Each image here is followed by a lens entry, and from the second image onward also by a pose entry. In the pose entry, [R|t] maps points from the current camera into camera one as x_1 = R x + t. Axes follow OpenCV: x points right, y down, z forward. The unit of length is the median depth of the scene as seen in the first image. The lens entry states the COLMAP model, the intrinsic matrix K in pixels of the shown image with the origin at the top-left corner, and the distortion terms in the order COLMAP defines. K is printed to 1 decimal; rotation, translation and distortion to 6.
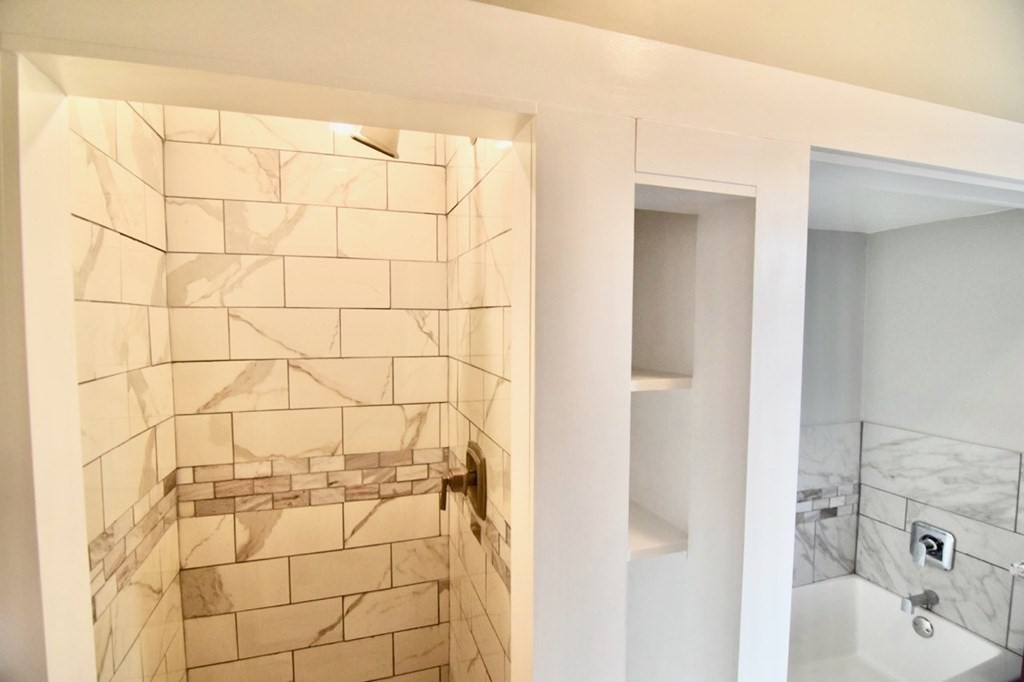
lens RADIAL K [[495.1, 0, 510.2], [0, 495.1, 344.3], [0, 0, 1]] dist [-0.013621, -0.003580]
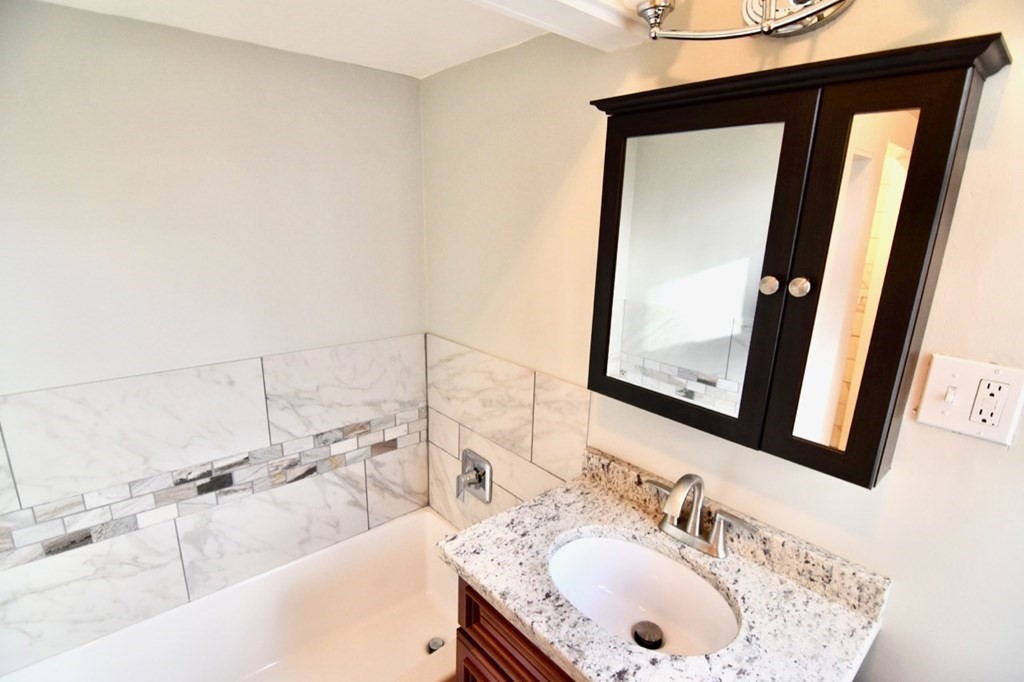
lens RADIAL K [[495.1, 0, 511.8], [0, 495.1, 343.4], [0, 0, 1]] dist [-0.013621, -0.003580]
pose [[0.921921, -0.072634, 0.380508, 0.552587], [-0.006571, 0.979191, 0.202834, 0.009090], [-0.387323, -0.189498, 0.902259, 0.217725]]
